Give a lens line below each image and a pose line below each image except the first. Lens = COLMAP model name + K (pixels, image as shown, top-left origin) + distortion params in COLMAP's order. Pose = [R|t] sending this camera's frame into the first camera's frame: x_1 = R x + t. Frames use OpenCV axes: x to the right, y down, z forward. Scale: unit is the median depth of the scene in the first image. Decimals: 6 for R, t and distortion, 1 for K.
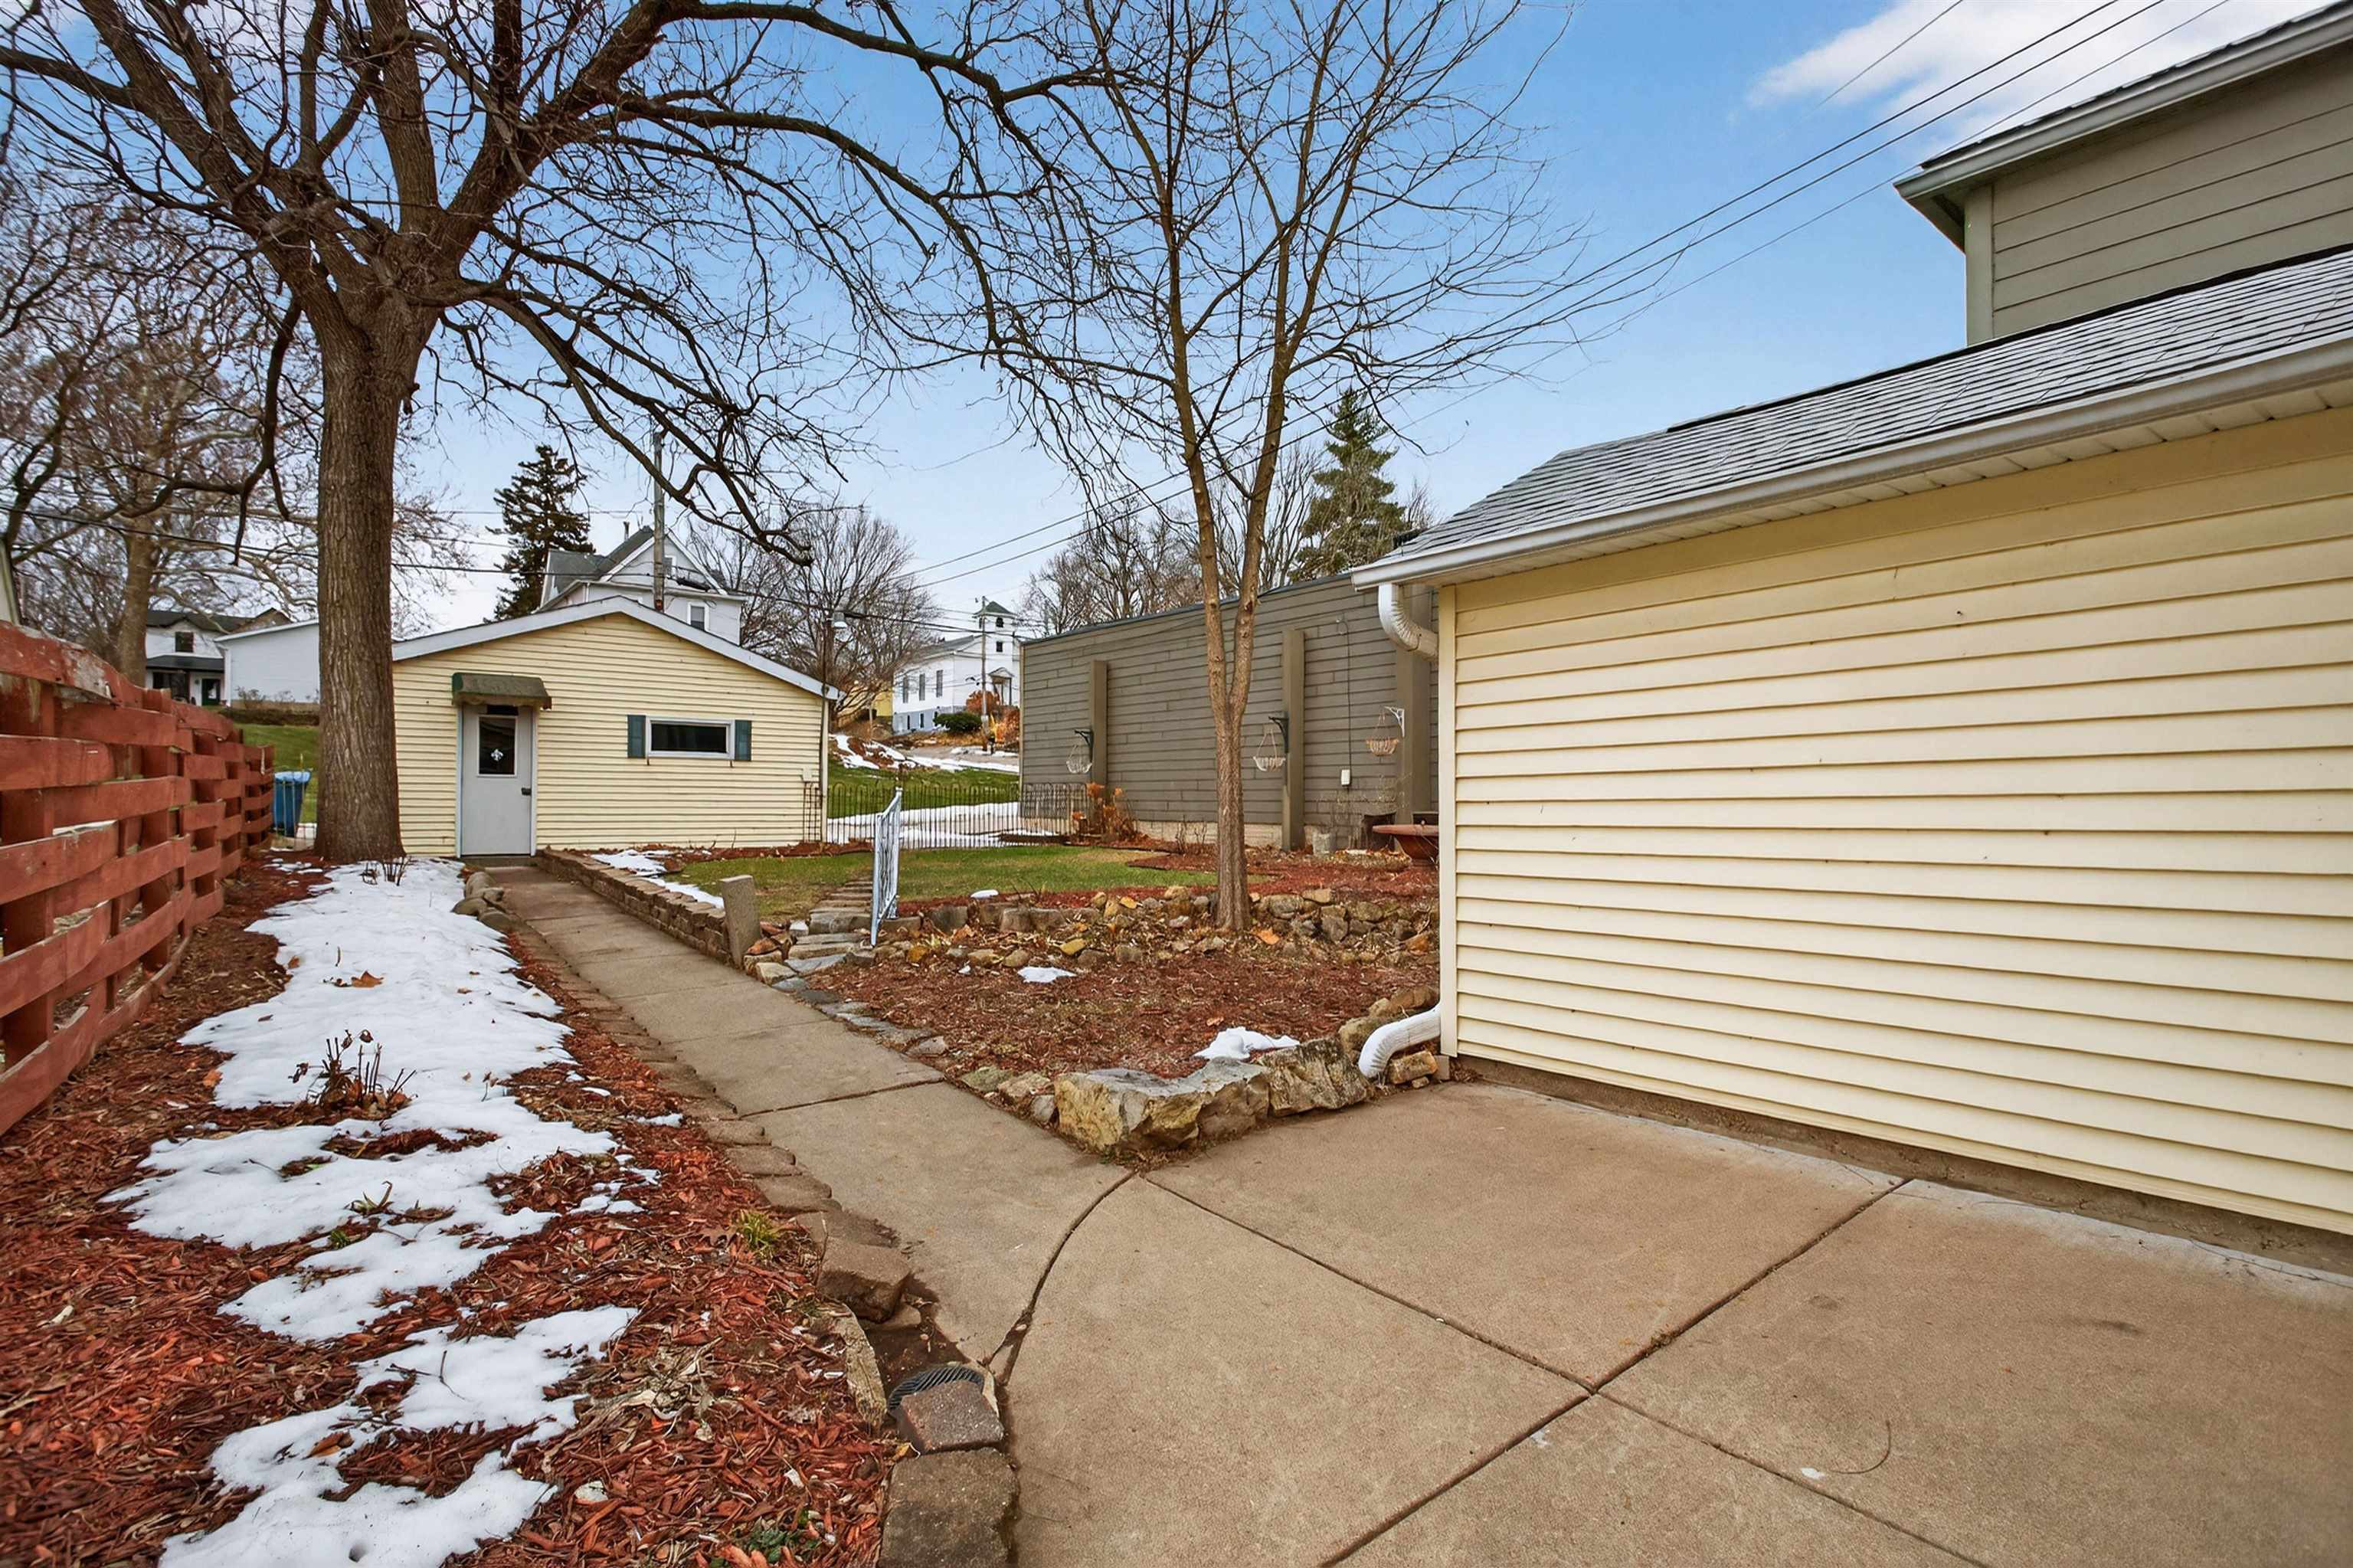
lens RADIAL K [[1096.0, 0, 1171.9], [0, 1096.0, 765.4], [0, 0, 1]] dist [-0.010263, 0.000122]
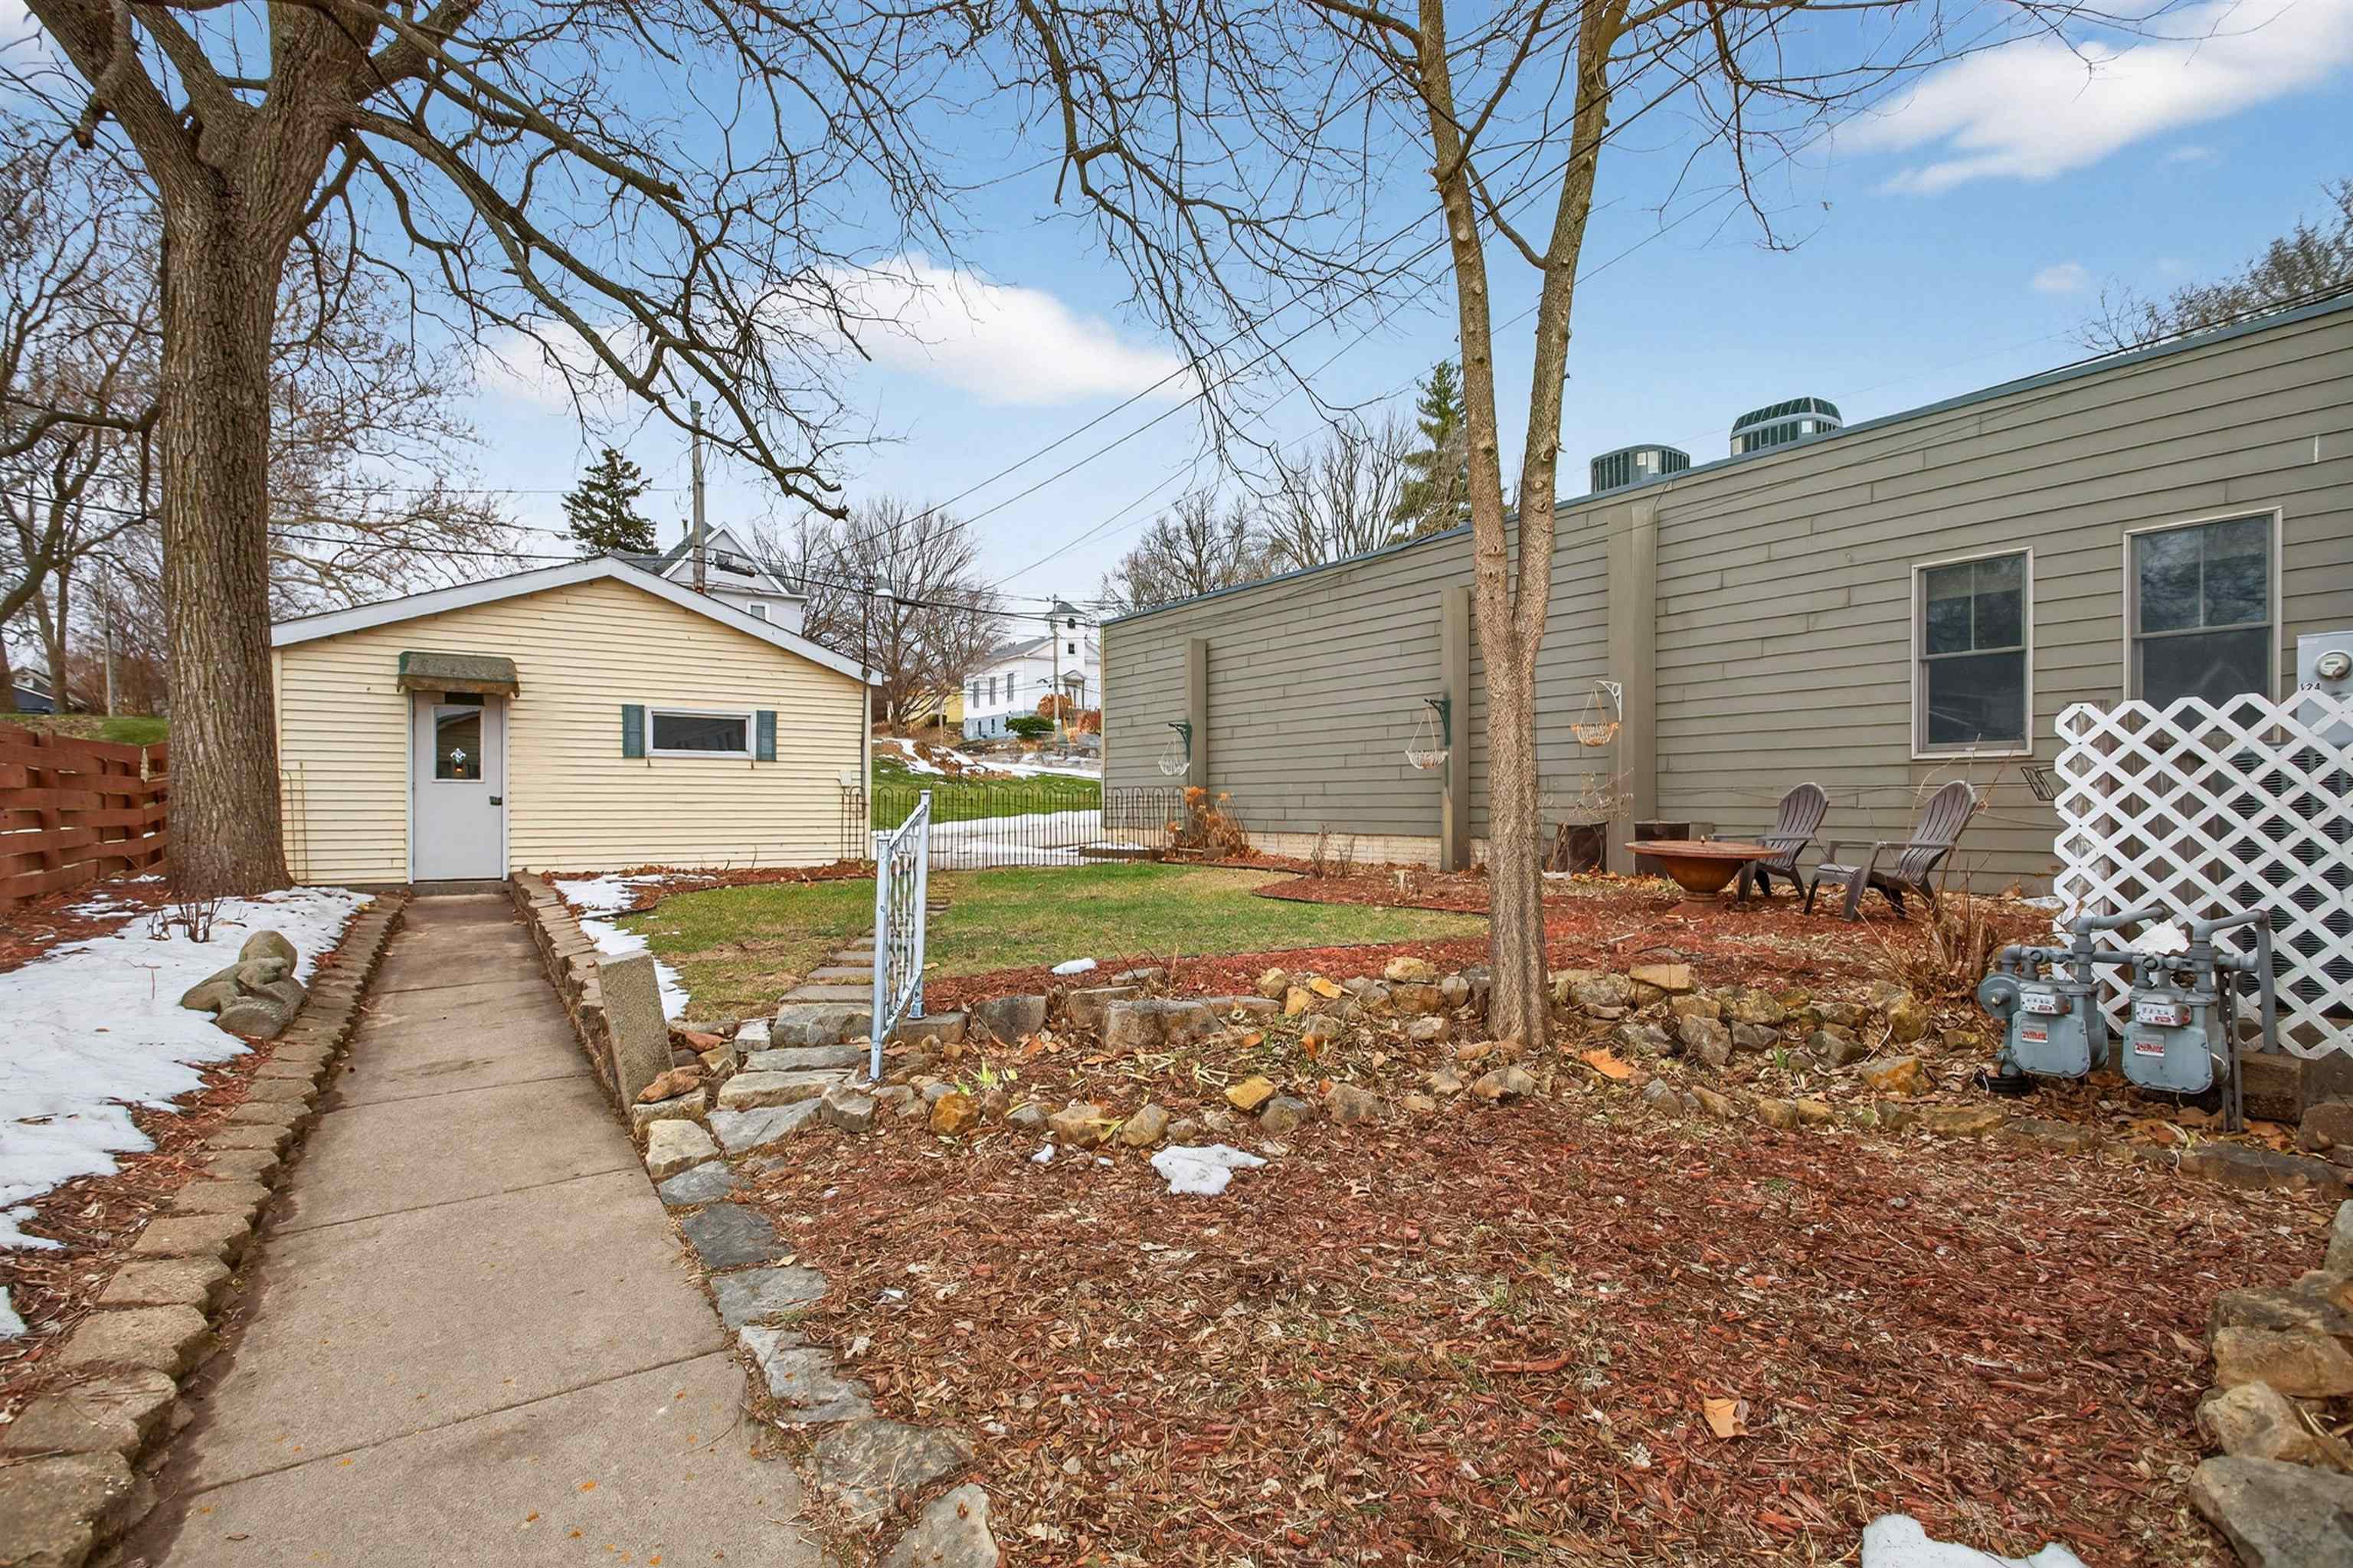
lens RADIAL K [[1088.1, 0, 1175.7], [0, 1088.1, 780.2], [0, 0, 1]] dist [-0.002805, -0.000146]
pose [[0.998180, -0.006468, -0.059949, -0.040141], [0.006924, 0.999949, 0.007397, 0.005923], [0.059898, -0.007799, 0.998174, 0.208372]]
